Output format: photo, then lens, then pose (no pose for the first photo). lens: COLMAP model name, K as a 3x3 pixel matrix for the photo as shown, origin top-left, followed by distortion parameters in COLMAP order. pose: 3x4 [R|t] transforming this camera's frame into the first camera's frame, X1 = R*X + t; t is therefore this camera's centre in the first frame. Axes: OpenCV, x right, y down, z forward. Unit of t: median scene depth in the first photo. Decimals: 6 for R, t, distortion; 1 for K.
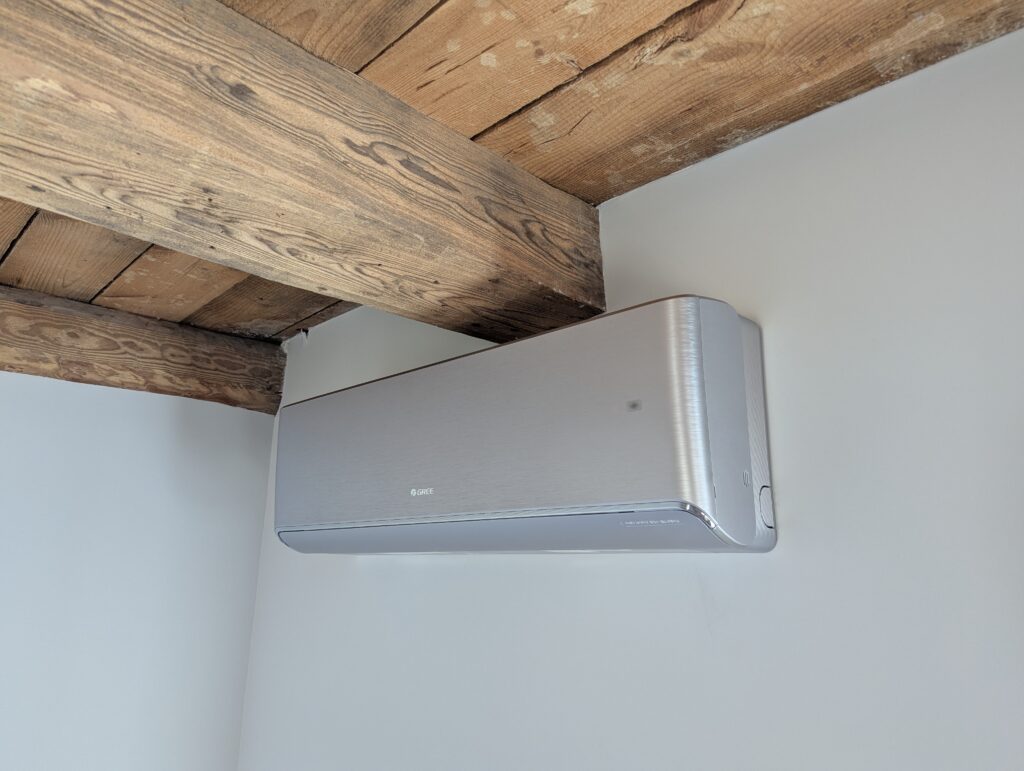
lens RADIAL K [[718.6, 0, 507.6], [0, 718.6, 375.6], [0, 0, 1]] dist [0.051101, -0.054389]
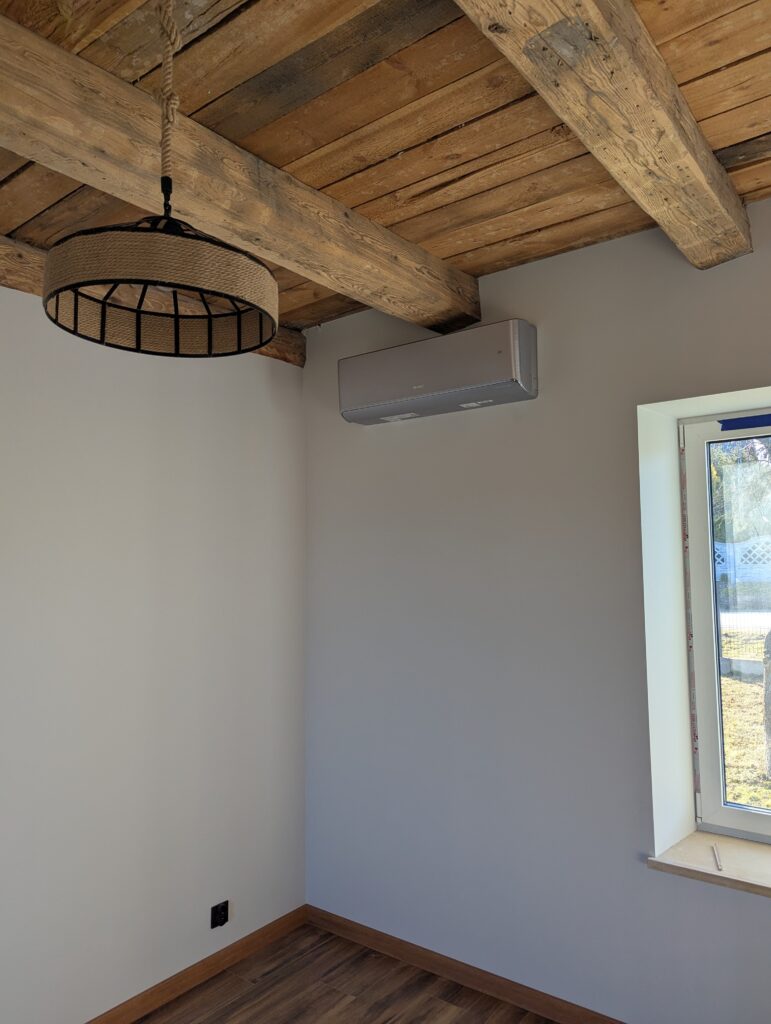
lens RADIAL K [[718.6, 0, 385.5], [0, 718.6, 512.0], [0, 0, 1]] dist [0.051101, -0.054389]
pose [[0.990957, -0.023656, 0.132080, -0.698682], [-0.003234, 0.979841, 0.199753, 0.086945], [-0.134143, -0.198374, 0.970904, -2.018579]]
